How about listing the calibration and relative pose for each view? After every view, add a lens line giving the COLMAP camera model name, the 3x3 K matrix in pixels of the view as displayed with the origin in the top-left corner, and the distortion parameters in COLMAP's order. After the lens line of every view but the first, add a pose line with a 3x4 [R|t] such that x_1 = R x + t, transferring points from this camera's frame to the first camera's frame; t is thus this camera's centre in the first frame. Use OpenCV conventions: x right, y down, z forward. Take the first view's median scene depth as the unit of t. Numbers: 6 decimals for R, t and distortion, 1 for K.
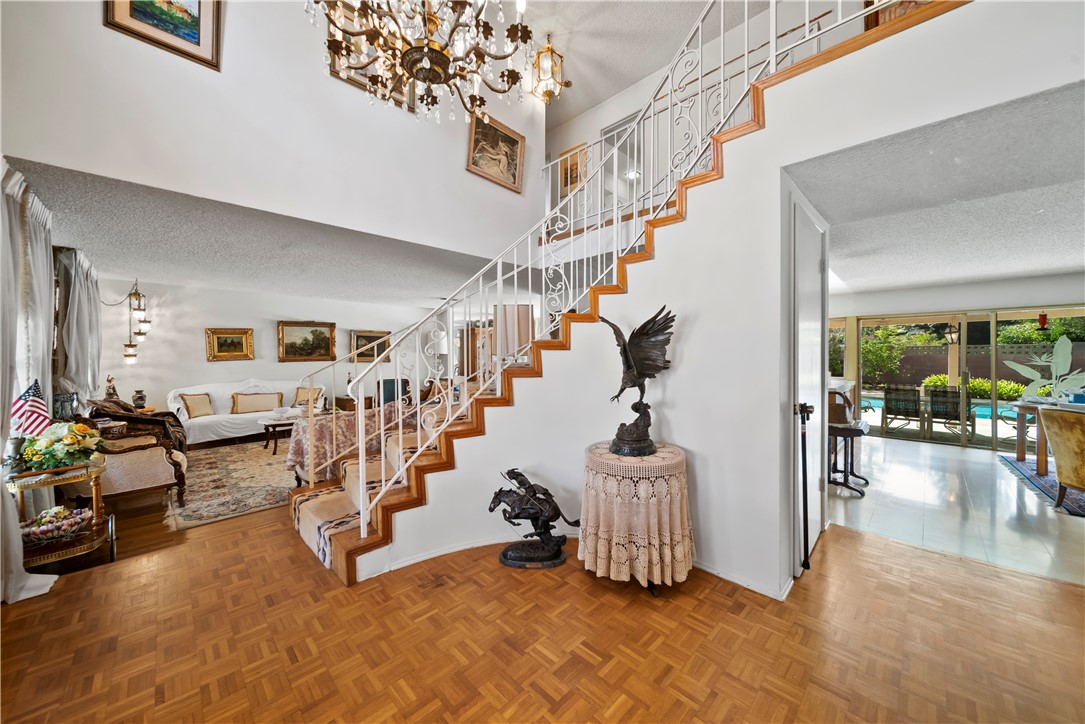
lens RADIAL K [[384.1, 0, 543.7], [0, 384.1, 358.2], [0, 0, 1]] dist [-0.003311, -0.000431]
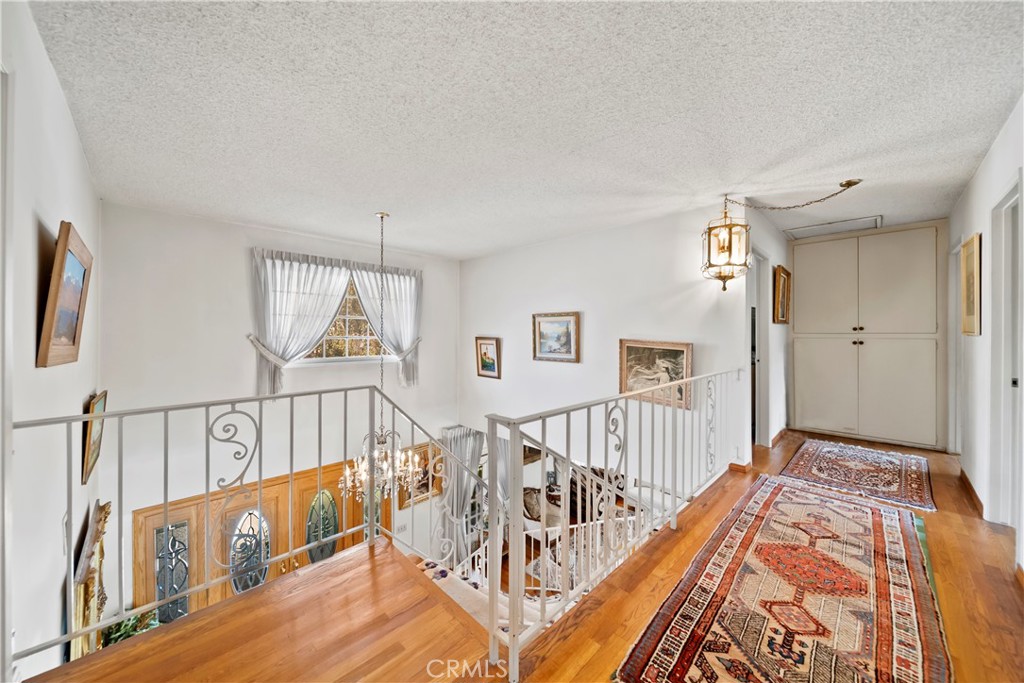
lens RADIAL K [[362.6, 0, 509.0], [0, 362.6, 337.0], [0, 0, 1]] dist [-0.003311, -0.000431]
pose [[-0.013606, 0.018428, -0.999738, 1.499456], [-0.010237, 0.999775, 0.018568, -1.245102], [0.999855, 0.010487, -0.013415, 1.294355]]
